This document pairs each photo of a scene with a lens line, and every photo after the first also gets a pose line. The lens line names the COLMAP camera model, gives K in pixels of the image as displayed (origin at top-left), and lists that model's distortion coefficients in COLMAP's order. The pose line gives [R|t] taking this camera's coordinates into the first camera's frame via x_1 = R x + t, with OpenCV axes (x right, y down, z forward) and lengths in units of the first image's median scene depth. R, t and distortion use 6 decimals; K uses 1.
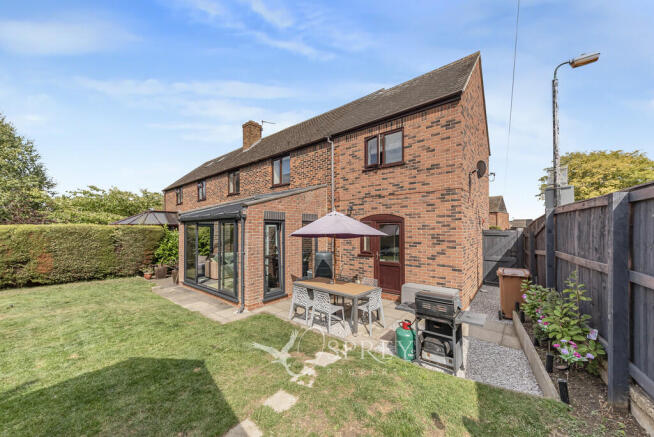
lens RADIAL K [[229.4, 0, 323.8], [0, 229.4, 232.2], [0, 0, 1]] dist [0.000711, 0.000059]
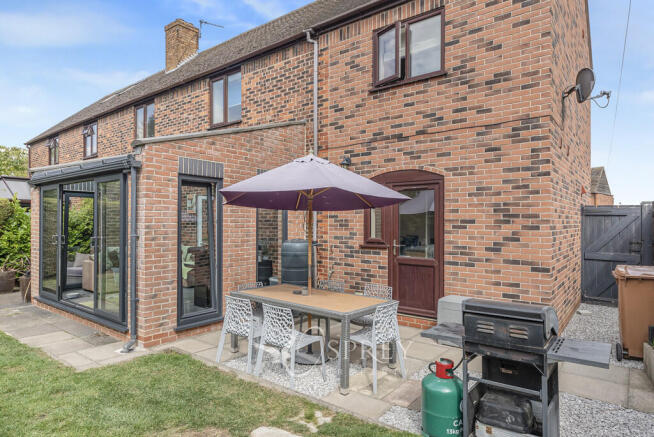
lens RADIAL K [[378.4, 0, 328.0], [0, 378.4, 229.3], [0, 0, 1]] dist [-0.003258, -0.002655]
pose [[0.999420, 0.005686, 0.033581, 0.051398], [-0.005939, 0.999955, 0.007433, 0.062242], [-0.033537, -0.007628, 0.999408, 0.126888]]
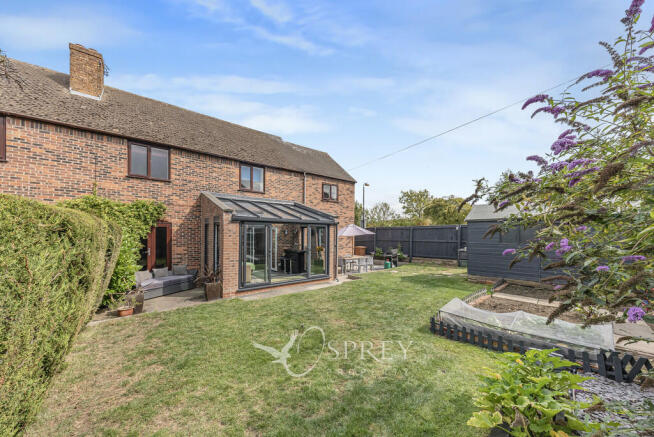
lens RADIAL K [[229.4, 0, 323.8], [0, 229.4, 232.2], [0, 0, 1]] dist [0.000711, 0.000059]
pose [[0.228348, 0.001917, 0.973578, -1.884370], [-0.006107, 0.999981, -0.000536, -0.015118], [-0.973560, -0.005823, 0.228356, 0.669027]]
